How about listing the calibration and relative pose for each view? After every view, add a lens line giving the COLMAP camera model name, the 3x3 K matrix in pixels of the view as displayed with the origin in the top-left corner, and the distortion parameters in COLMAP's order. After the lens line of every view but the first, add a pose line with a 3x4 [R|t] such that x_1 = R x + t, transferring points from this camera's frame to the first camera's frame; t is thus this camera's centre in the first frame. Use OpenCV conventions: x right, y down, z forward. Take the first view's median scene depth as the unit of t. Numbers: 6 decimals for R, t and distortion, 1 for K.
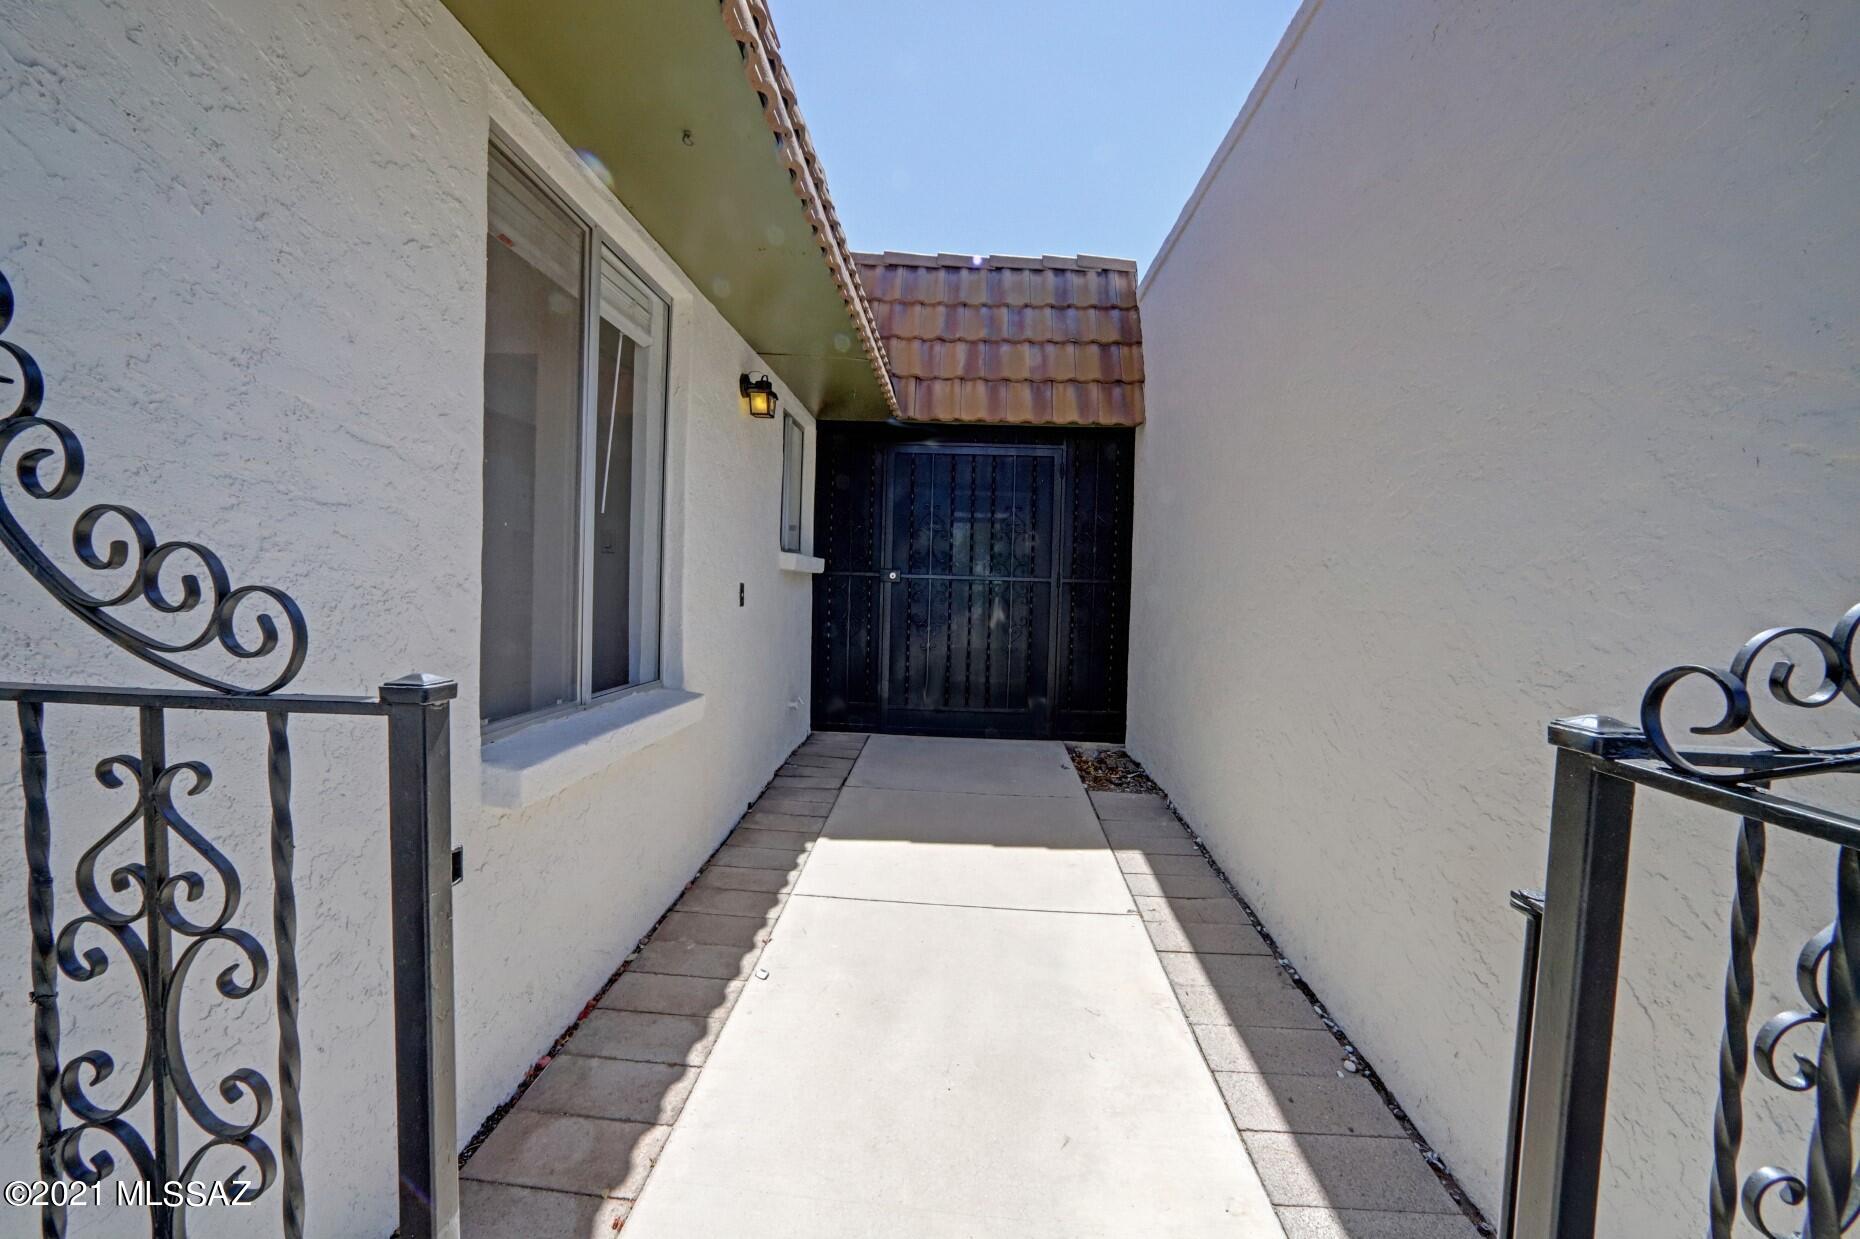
lens RADIAL K [[742.7, 0, 926.3], [0, 742.7, 621.9], [0, 0, 1]] dist [-0.032768, 0.012347]
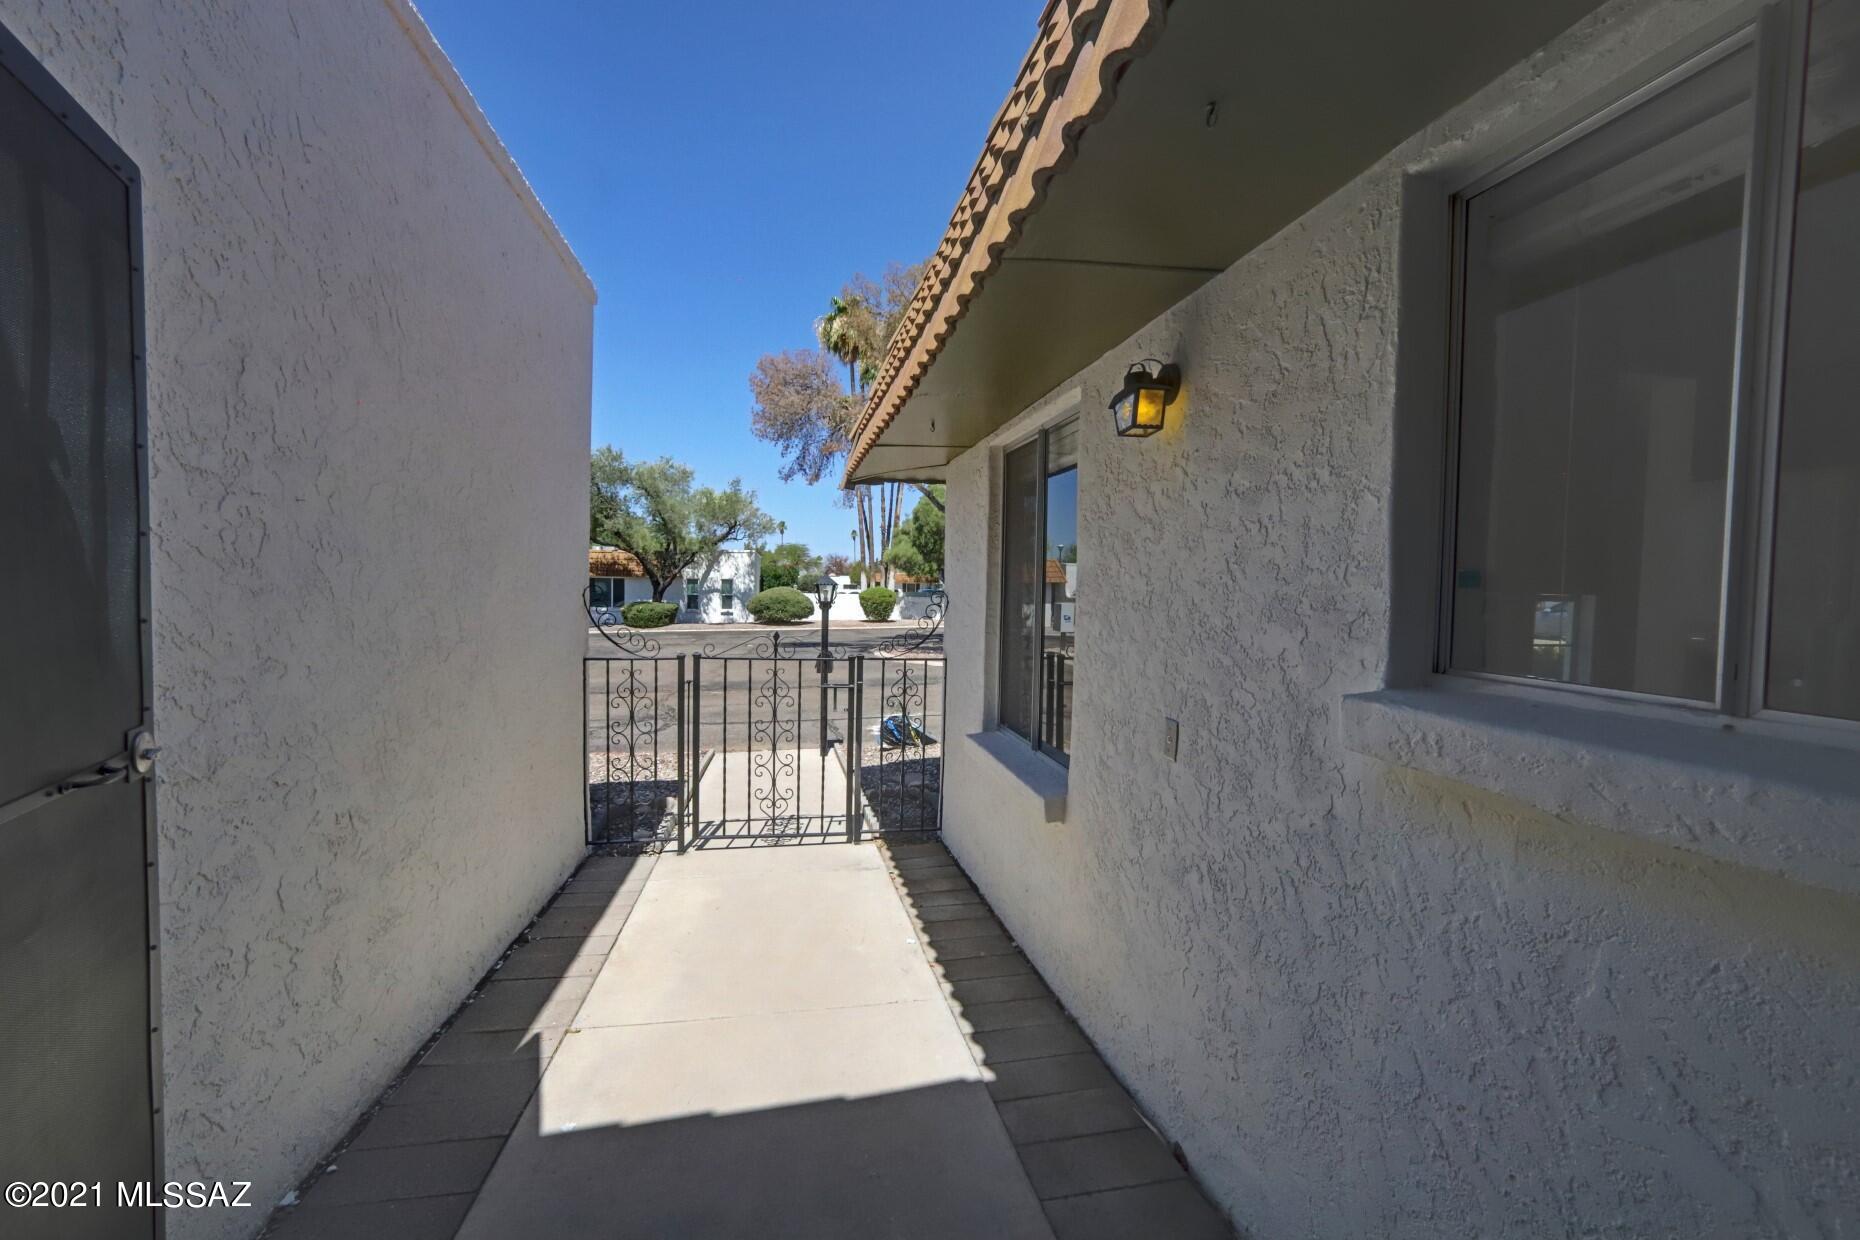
lens RADIAL K [[742.7, 0, 924.2], [0, 742.7, 615.5], [0, 0, 1]] dist [-0.032768, 0.012347]
pose [[-0.968518, -0.030263, -0.247098, 0.066276], [-0.053342, 0.994758, 0.087247, -0.146891], [0.243163, 0.097681, -0.965055, 1.281476]]
